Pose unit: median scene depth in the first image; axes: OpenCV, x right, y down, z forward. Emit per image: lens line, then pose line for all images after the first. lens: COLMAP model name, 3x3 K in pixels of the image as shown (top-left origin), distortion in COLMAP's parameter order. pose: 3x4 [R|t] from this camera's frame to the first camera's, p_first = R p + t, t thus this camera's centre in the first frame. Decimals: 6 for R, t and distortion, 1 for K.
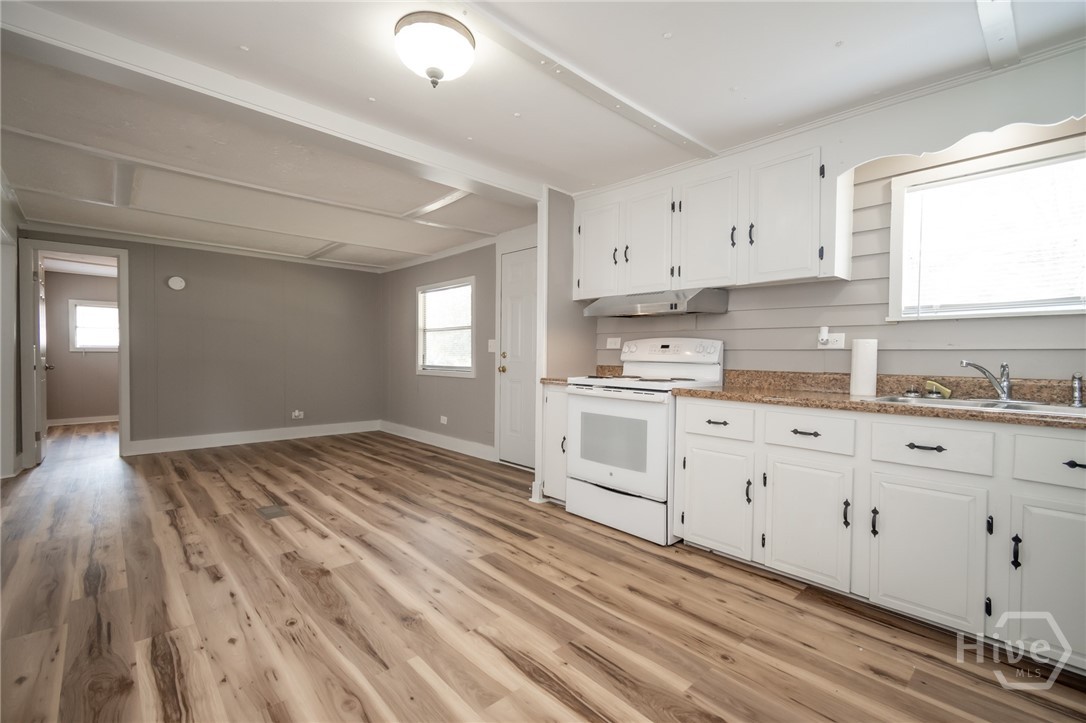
lens RADIAL K [[481.1, 0, 544.4], [0, 481.1, 363.5], [0, 0, 1]] dist [0.011672, -0.005626]
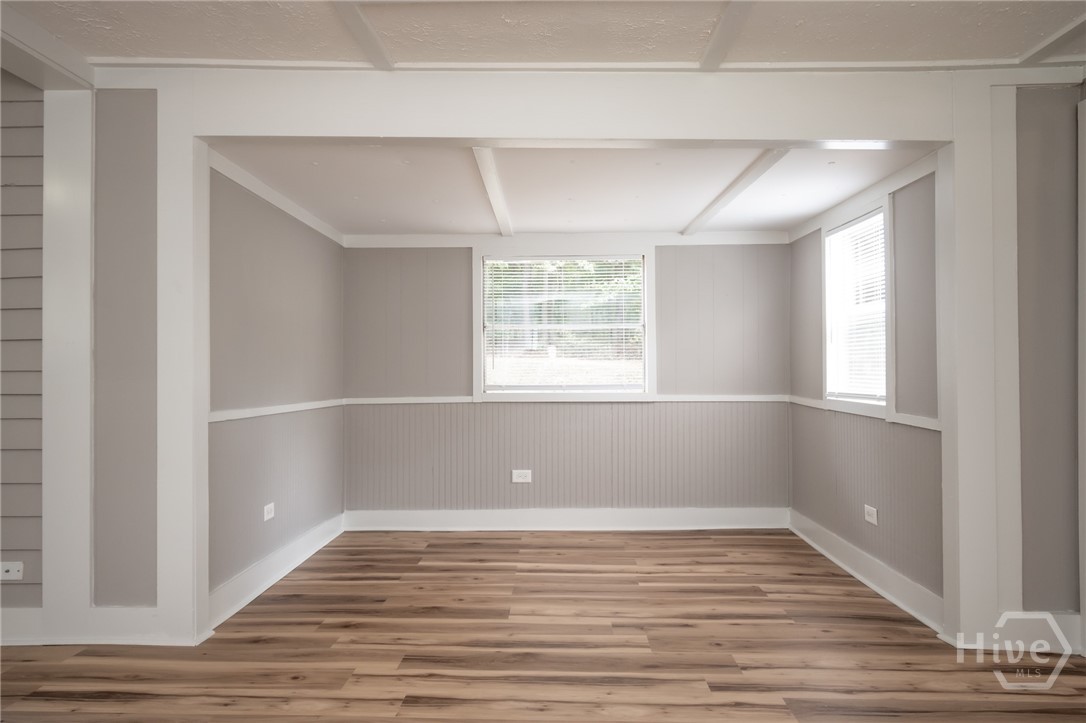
lens RADIAL K [[713.0, 0, 545.8], [0, 713.0, 364.3], [0, 0, 1]] dist [0.000724, -0.001278]
pose [[-0.692003, -0.014311, -0.721753, -0.344005], [-0.014212, 0.999880, -0.006200, -0.022595], [0.721755, 0.005967, -0.692123, 1.193706]]
